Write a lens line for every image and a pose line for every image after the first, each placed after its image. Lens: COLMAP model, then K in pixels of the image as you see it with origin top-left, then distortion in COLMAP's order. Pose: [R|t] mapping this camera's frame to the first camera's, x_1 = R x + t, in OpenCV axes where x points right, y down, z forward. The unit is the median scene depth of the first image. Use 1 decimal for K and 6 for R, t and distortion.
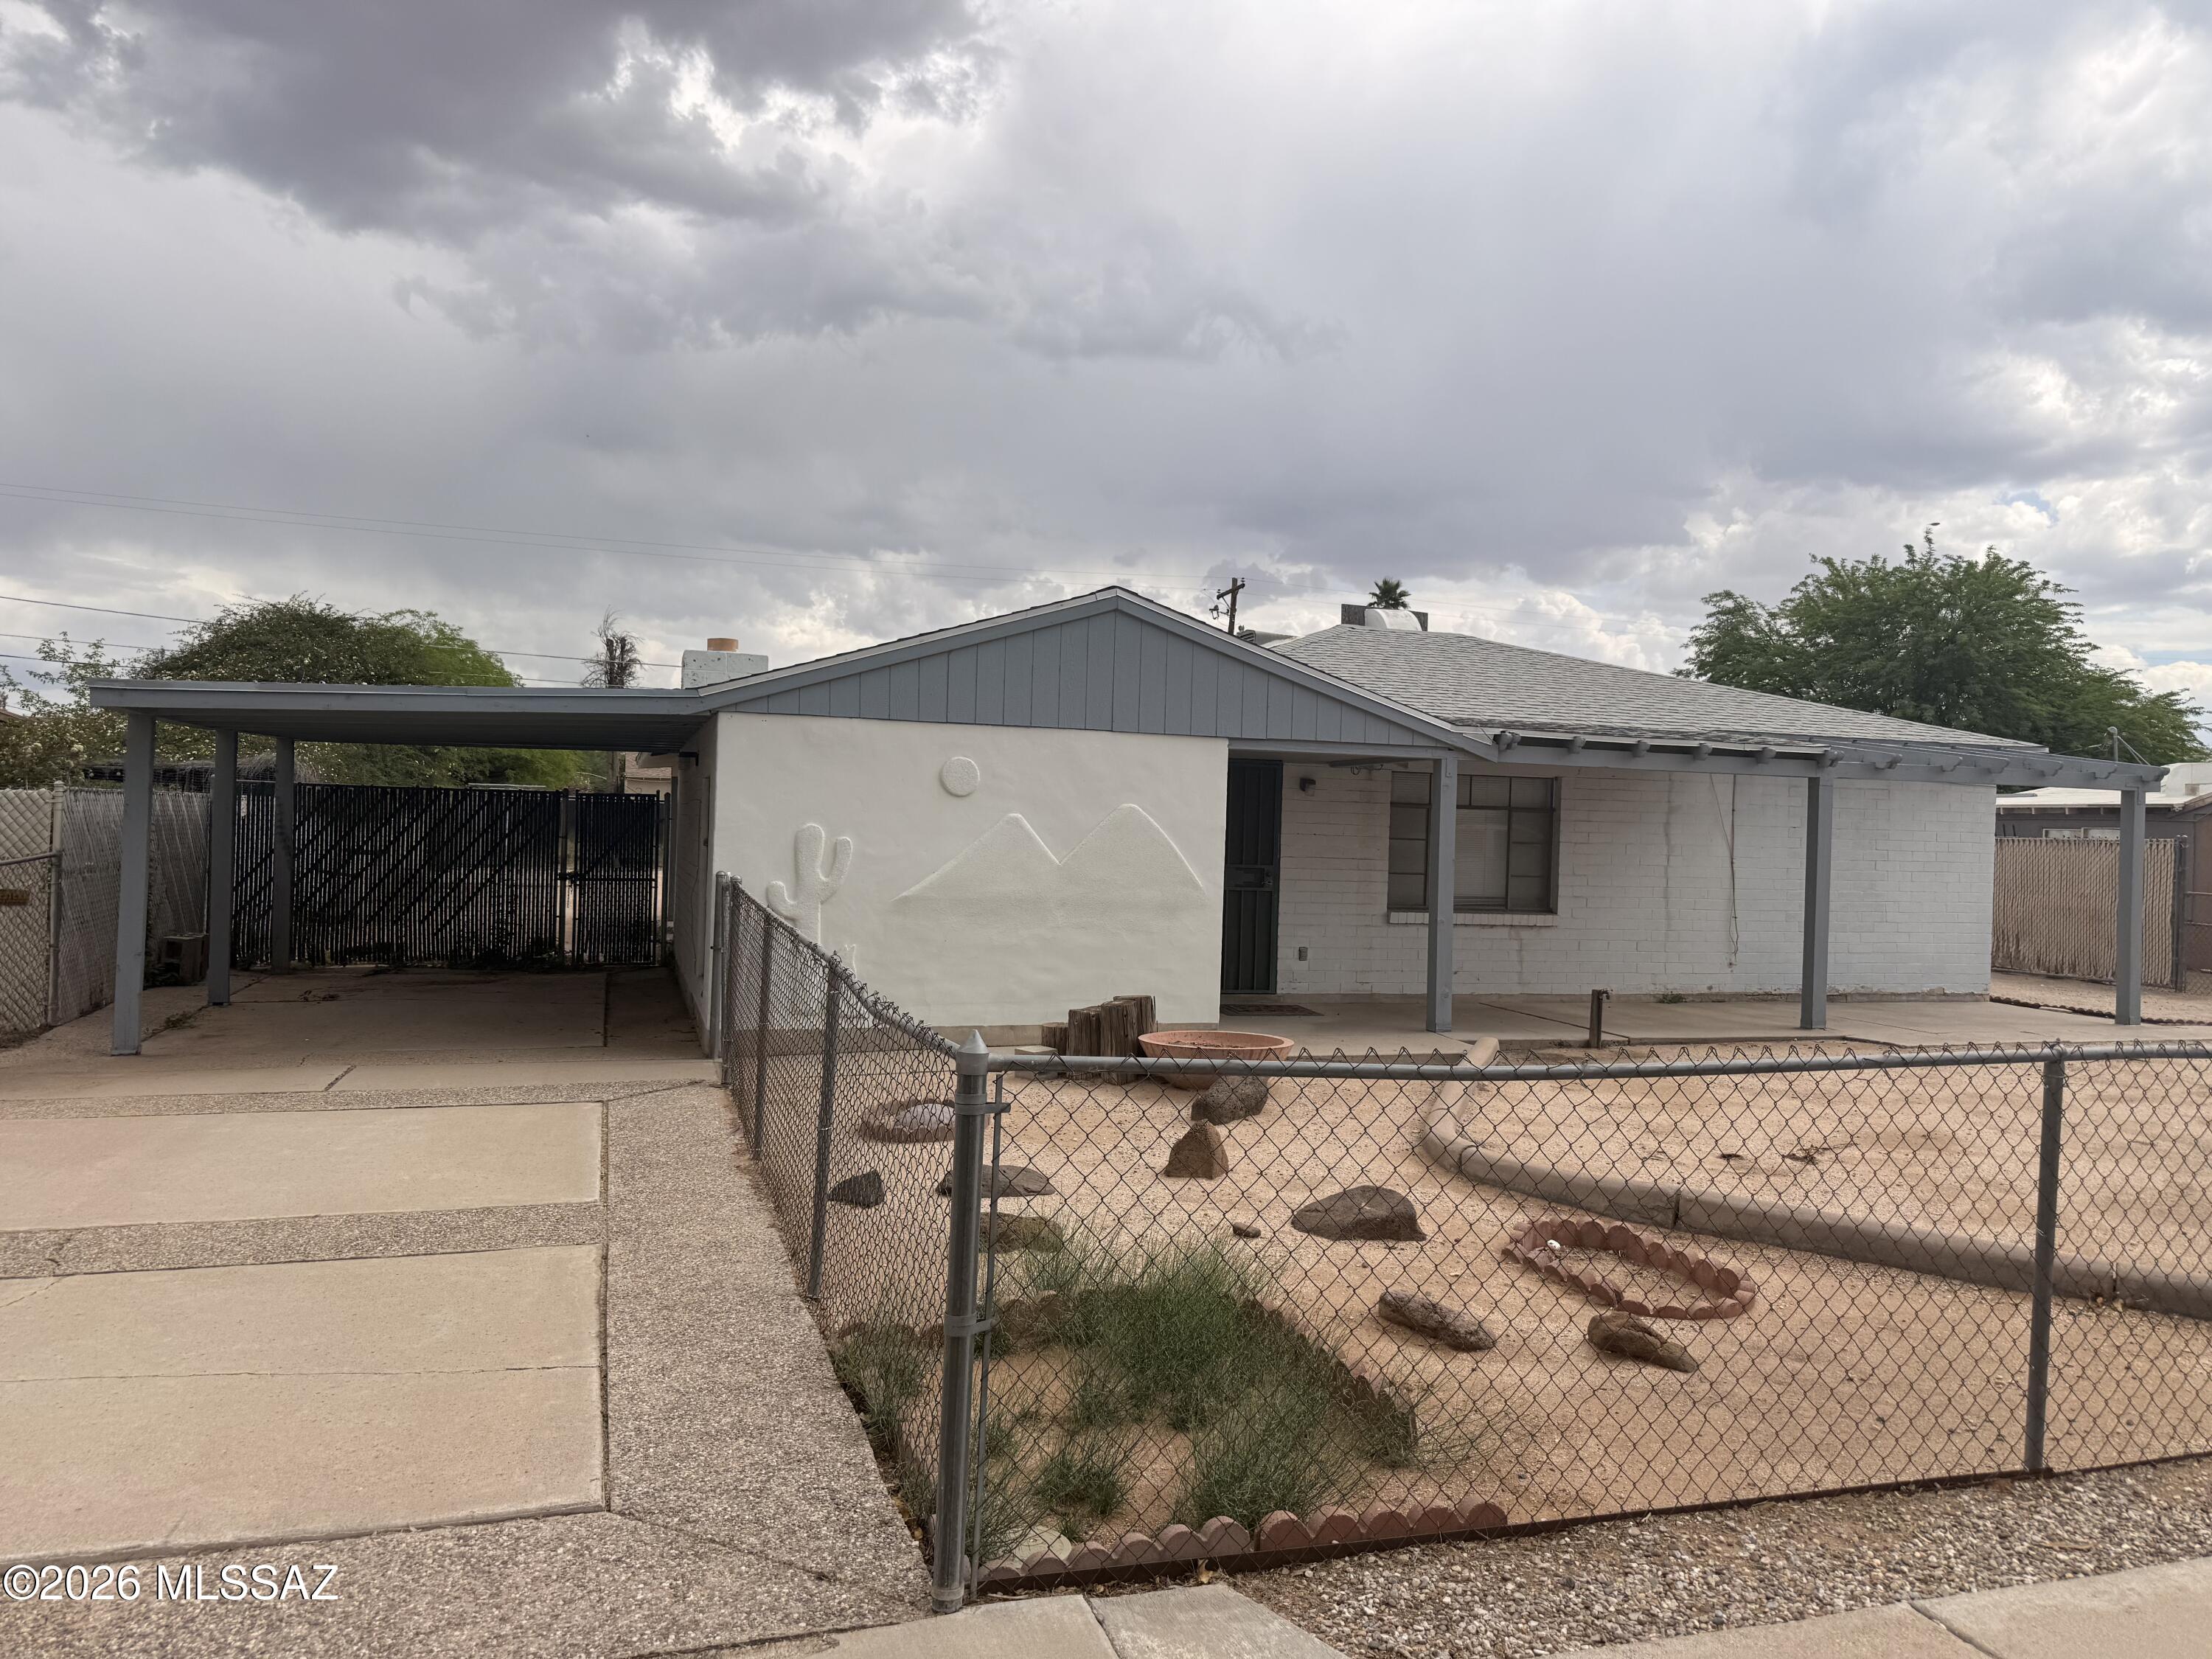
lens RADIAL K [[1544.5, 0, 851.6], [0, 1544.5, 820.8], [0, 0, 1]] dist [0.076909, -0.049954]
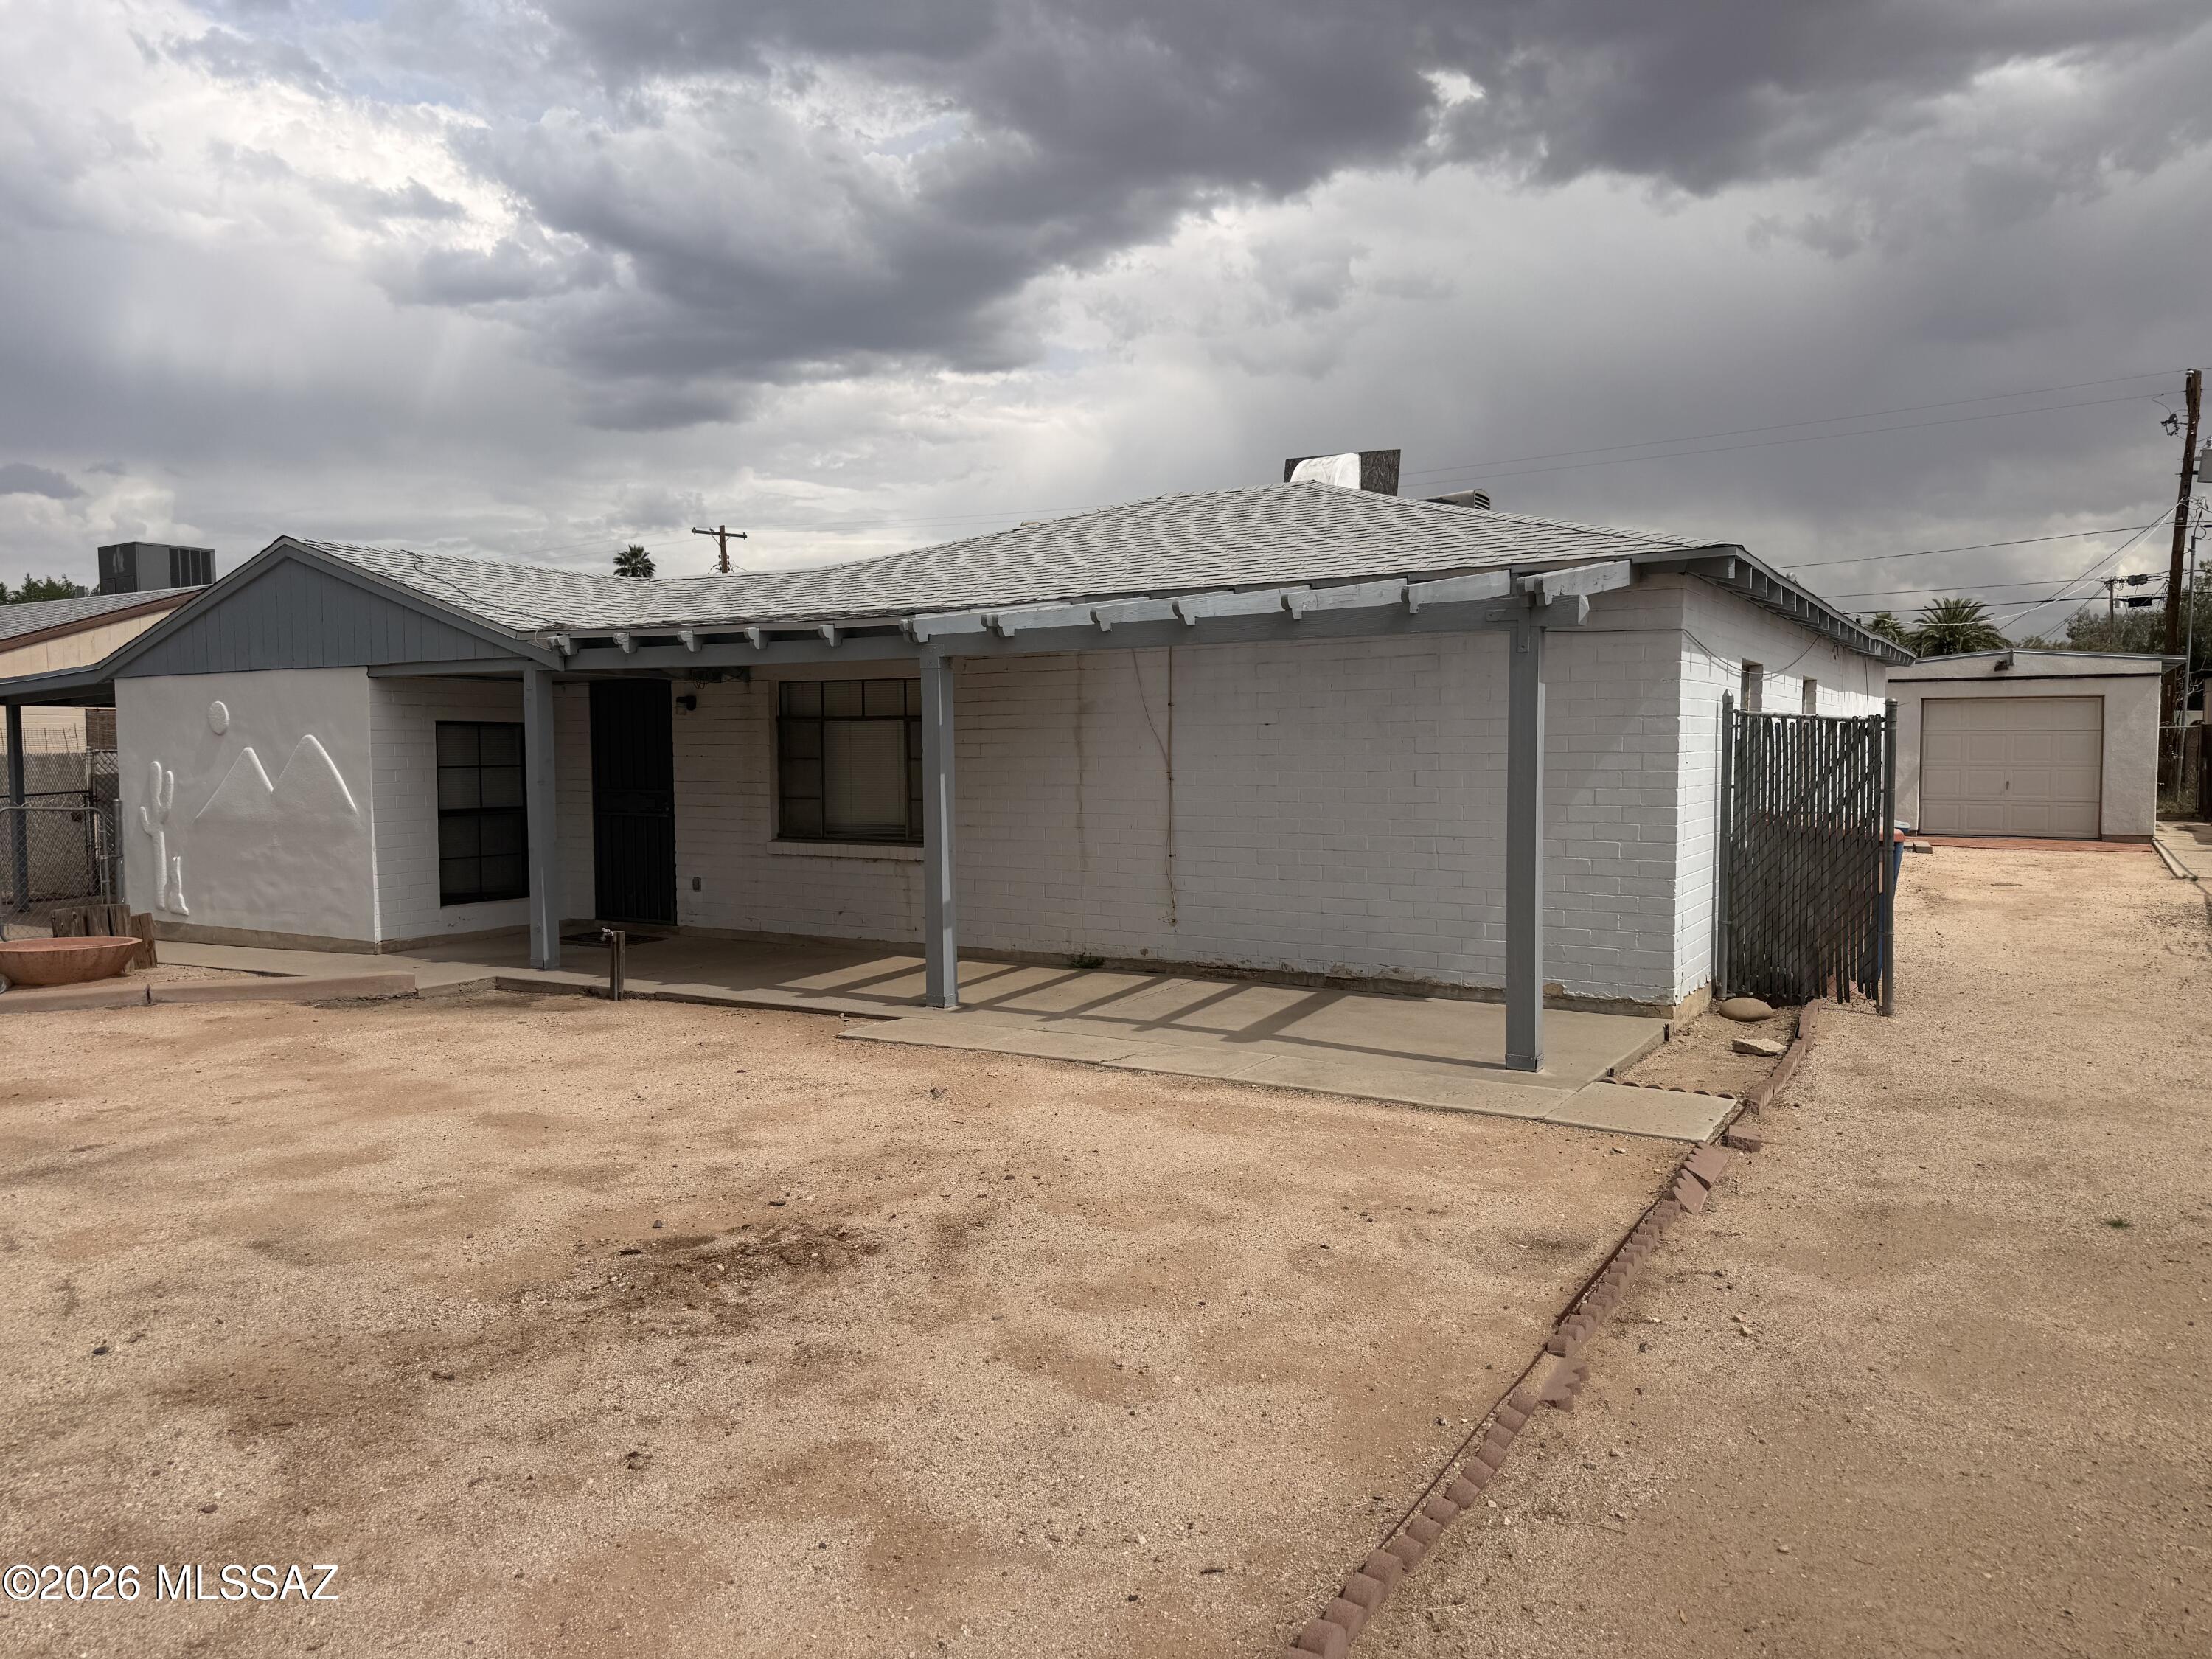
lens RADIAL K [[1412.1, 0, 1107.8], [0, 1412.1, 819.5], [0, 0, 1]] dist [0.002805, 0.001871]
pose [[0.713534, 0.004752, -0.700605, 1.252277], [0.026231, 0.999095, 0.033492, 0.029113], [0.700130, -0.042276, 0.712763, 0.668195]]
